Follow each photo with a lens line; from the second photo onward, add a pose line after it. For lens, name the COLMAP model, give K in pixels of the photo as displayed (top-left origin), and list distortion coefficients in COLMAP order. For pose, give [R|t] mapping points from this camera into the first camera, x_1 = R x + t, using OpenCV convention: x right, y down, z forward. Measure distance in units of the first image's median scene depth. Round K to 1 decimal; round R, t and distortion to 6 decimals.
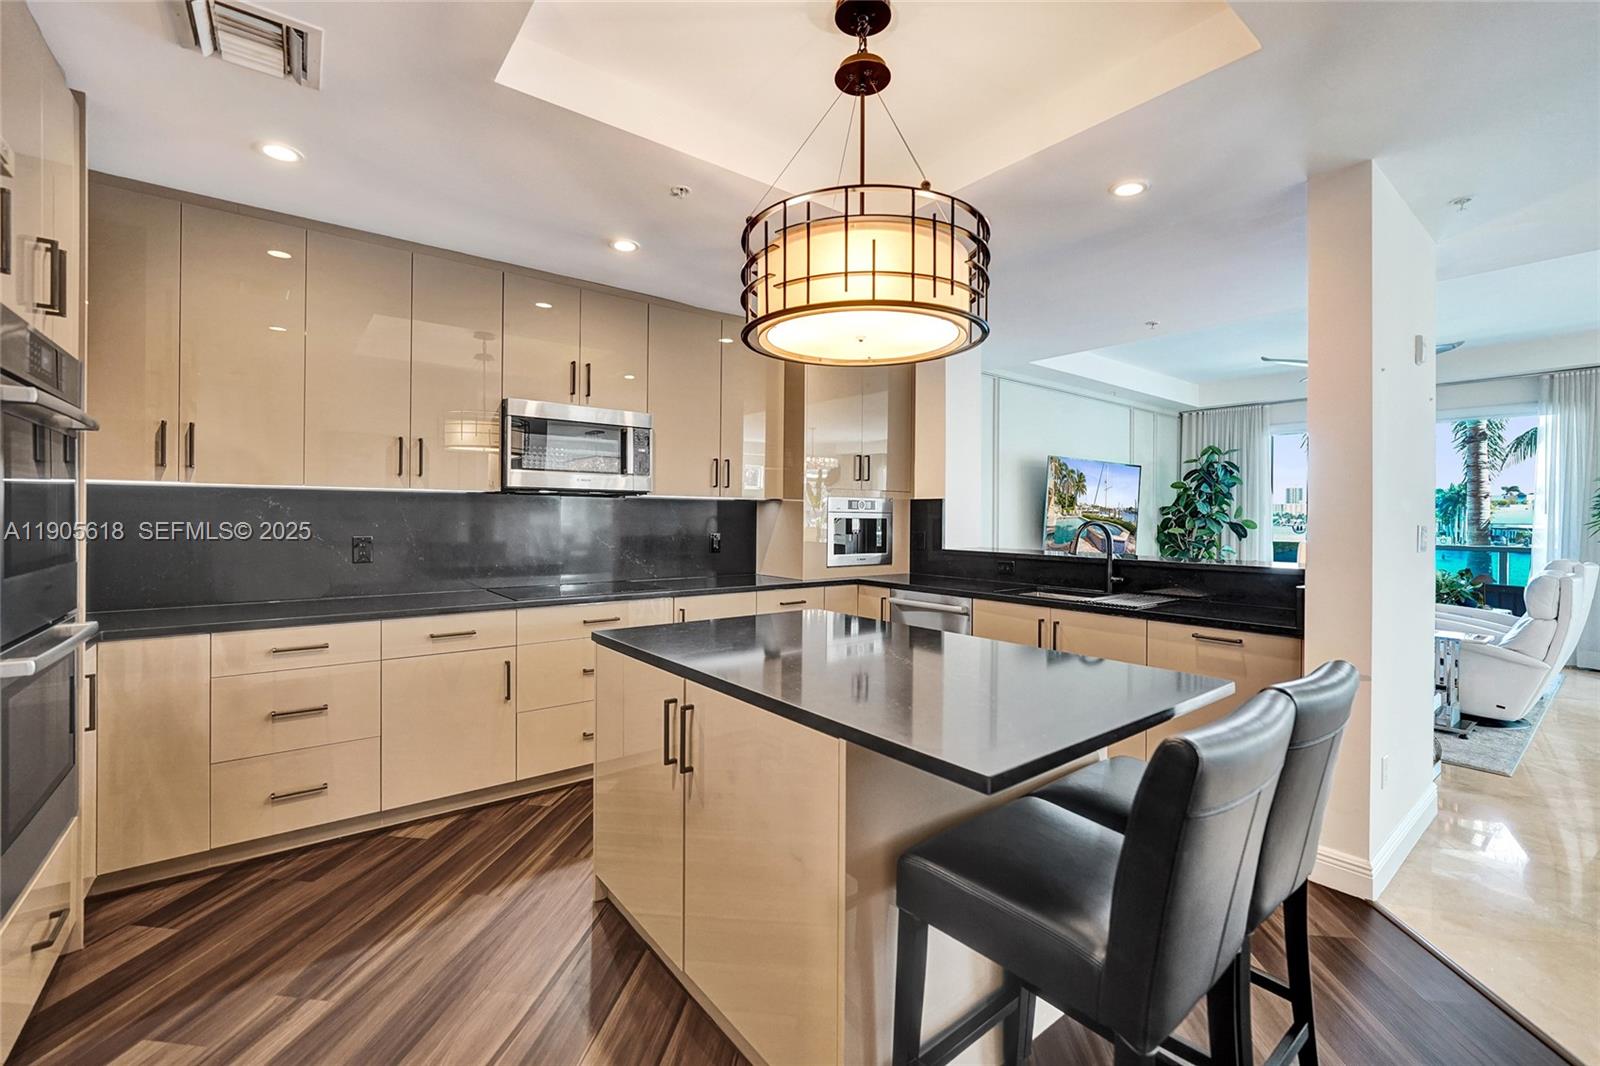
lens RADIAL K [[662.0, 0, 803.2], [0, 662.0, 530.7], [0, 0, 1]] dist [-0.010912, -0.000283]
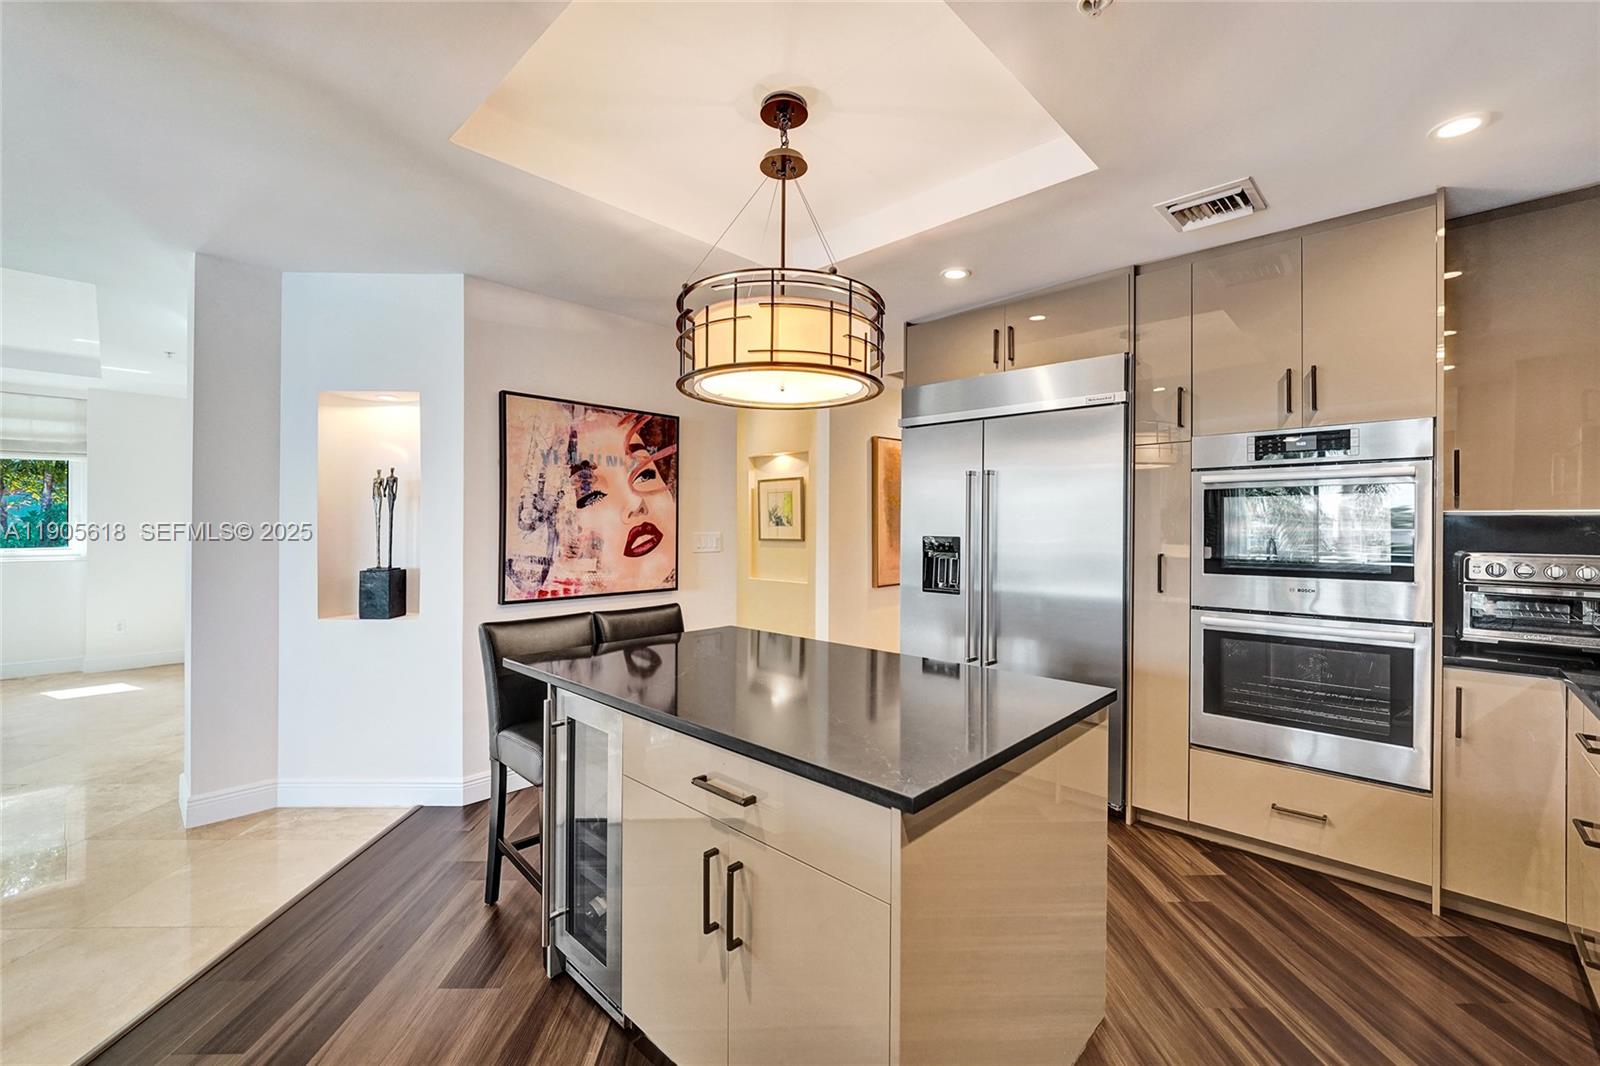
lens RADIAL K [[663.2, 0, 794.6], [0, 663.2, 524.6], [0, 0, 1]] dist [-0.000773, -0.000003]
pose [[-0.991246, -0.012567, -0.131428, 0.113957], [-0.015204, 0.999702, 0.019082, -0.037441], [0.131149, 0.020913, -0.991142, 1.126635]]
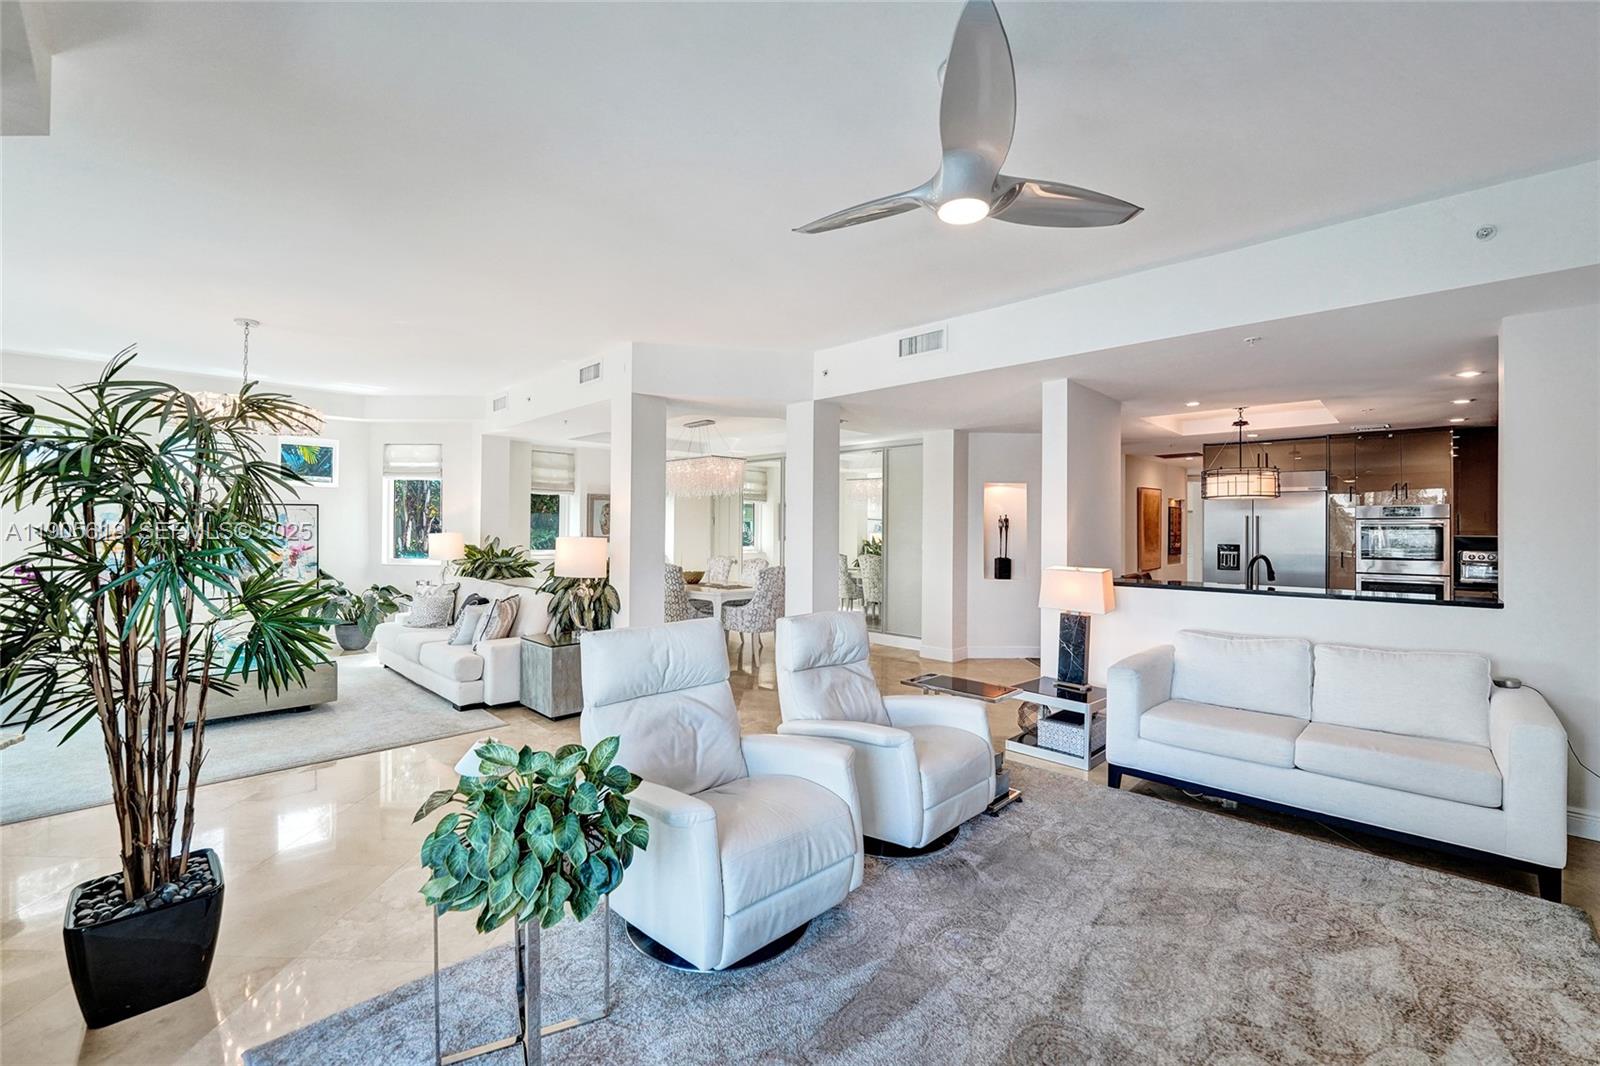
lens RADIAL K [[650.2, 0, 783.3], [0, 650.2, 524.8], [0, 0, 1]] dist [-0.014318, -0.000057]
pose [[-0.994159, -0.015996, -0.106731, 1.526874], [-0.017621, 0.999743, 0.014295, -0.077666], [0.106475, 0.016092, -0.994185, 2.200688]]
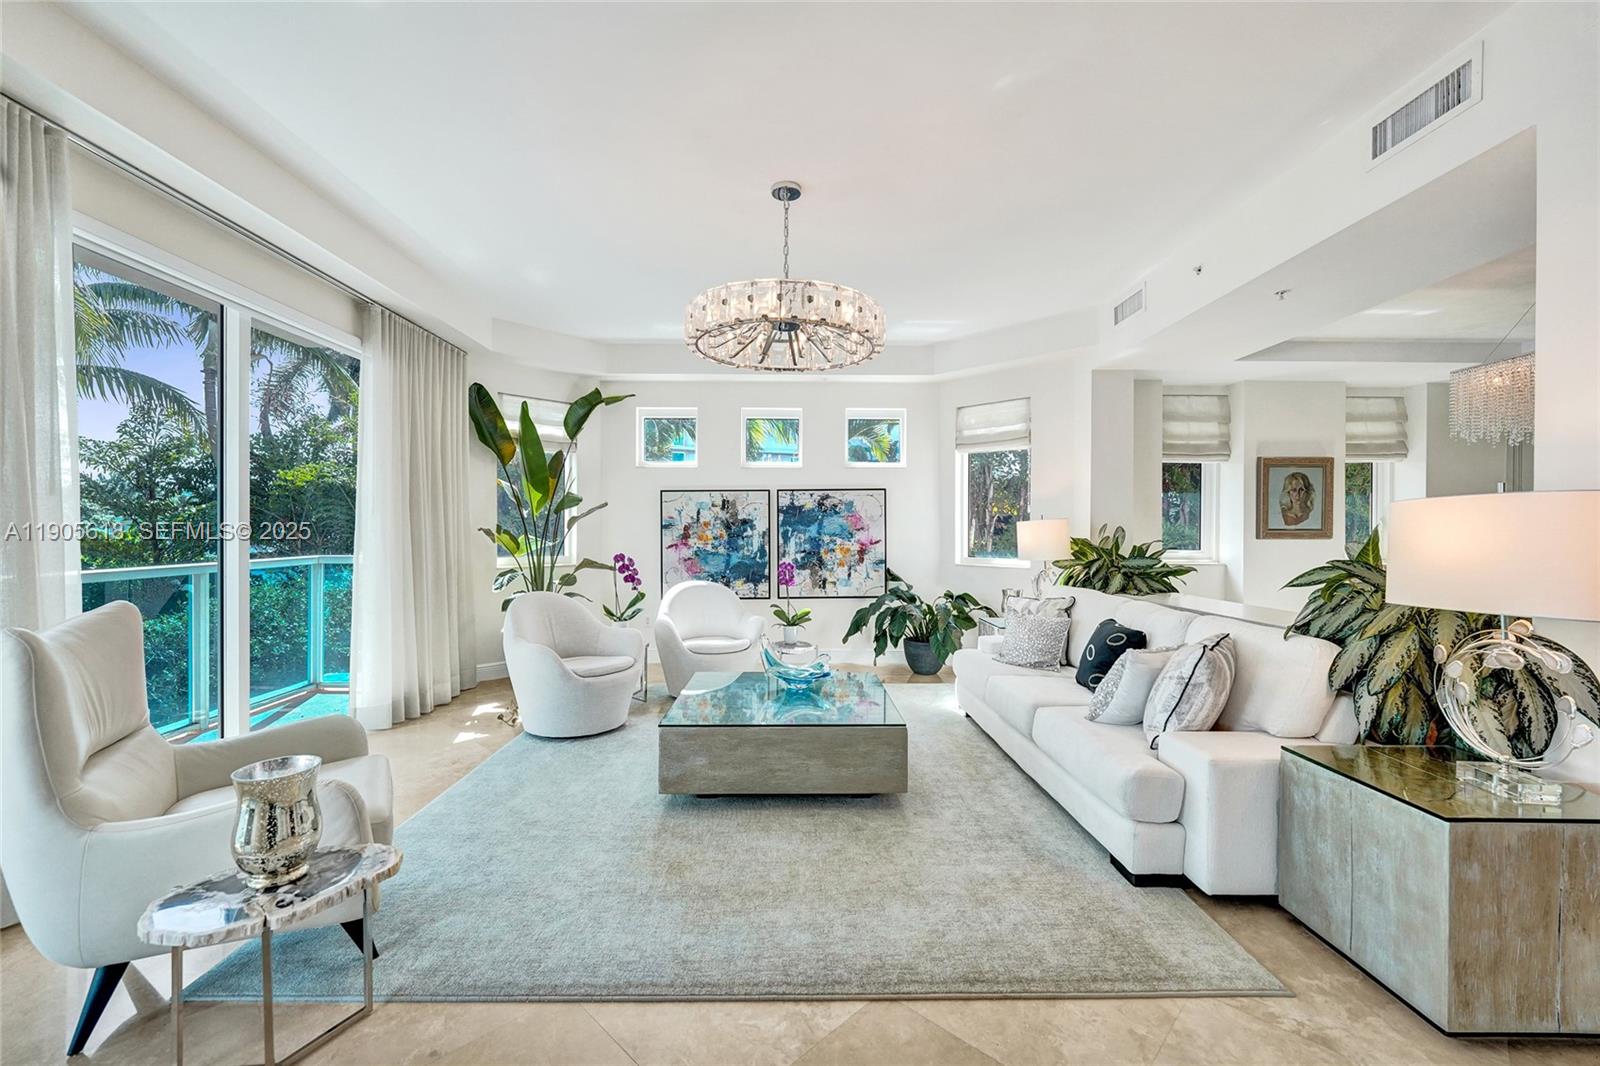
lens RADIAL K [[654.7, 0, 795.9], [0, 654.7, 532.5], [0, 0, 1]] dist [-0.015751, 0.004830]
pose [[-0.788463, -0.011200, 0.614980, 1.965192], [0.002226, 0.999776, 0.021061, -0.001729], [-0.615078, 0.017975, -0.788261, 1.399319]]
